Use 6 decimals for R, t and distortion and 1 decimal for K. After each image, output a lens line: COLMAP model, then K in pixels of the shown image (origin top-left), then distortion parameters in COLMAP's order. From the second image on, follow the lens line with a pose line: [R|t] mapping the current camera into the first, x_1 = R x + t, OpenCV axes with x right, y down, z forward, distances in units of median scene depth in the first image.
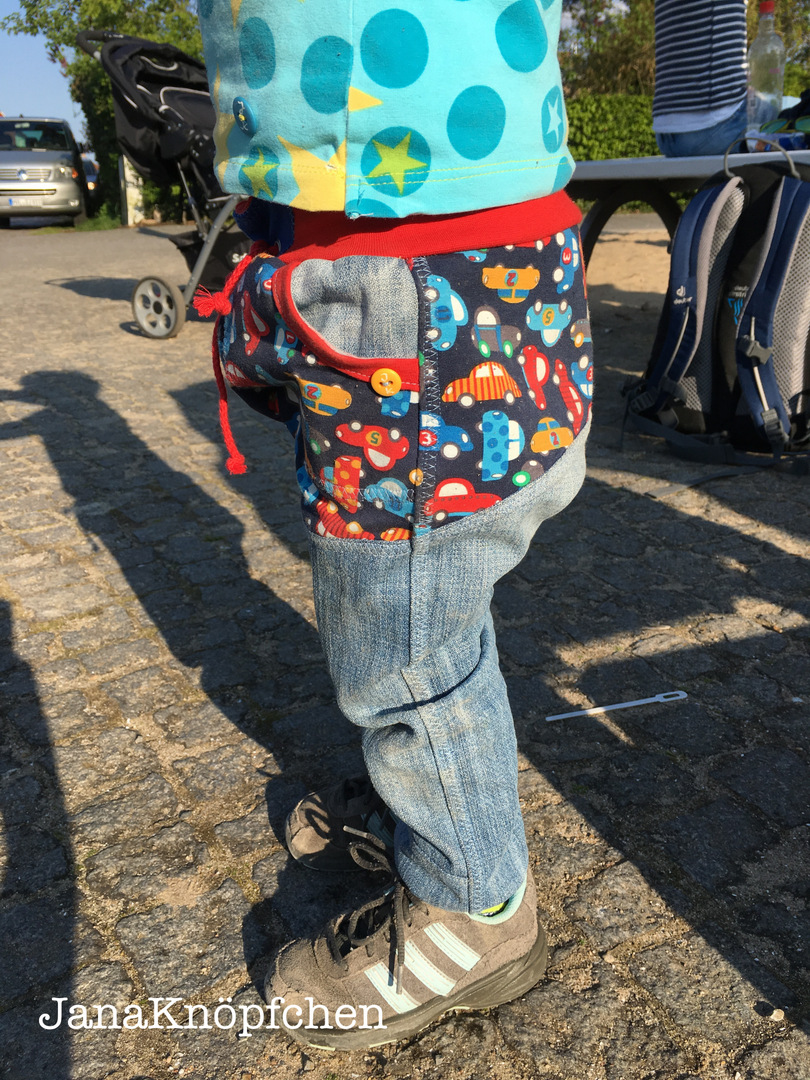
lens RADIAL K [[873.3, 0, 404.2], [0, 873.3, 564.7], [0, 0, 1]] dist [0.070108, -0.110309]
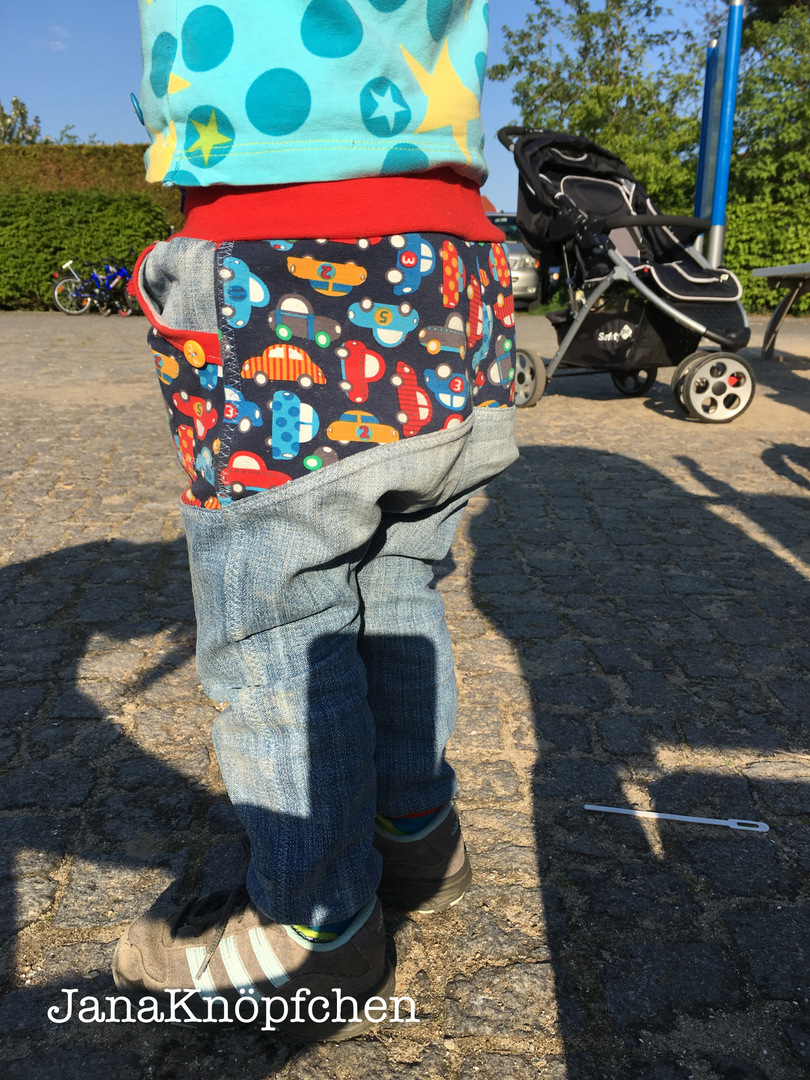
lens RADIAL K [[900.2, 0, 428.8], [0, 900.2, 548.0], [0, 0, 1]] dist [0.072278, -0.122152]
pose [[0.903758, 0.171334, -0.392258, 0.671417], [-0.216104, 0.973666, -0.072614, 0.042223], [0.369487, 0.150394, 0.916985, 0.106495]]
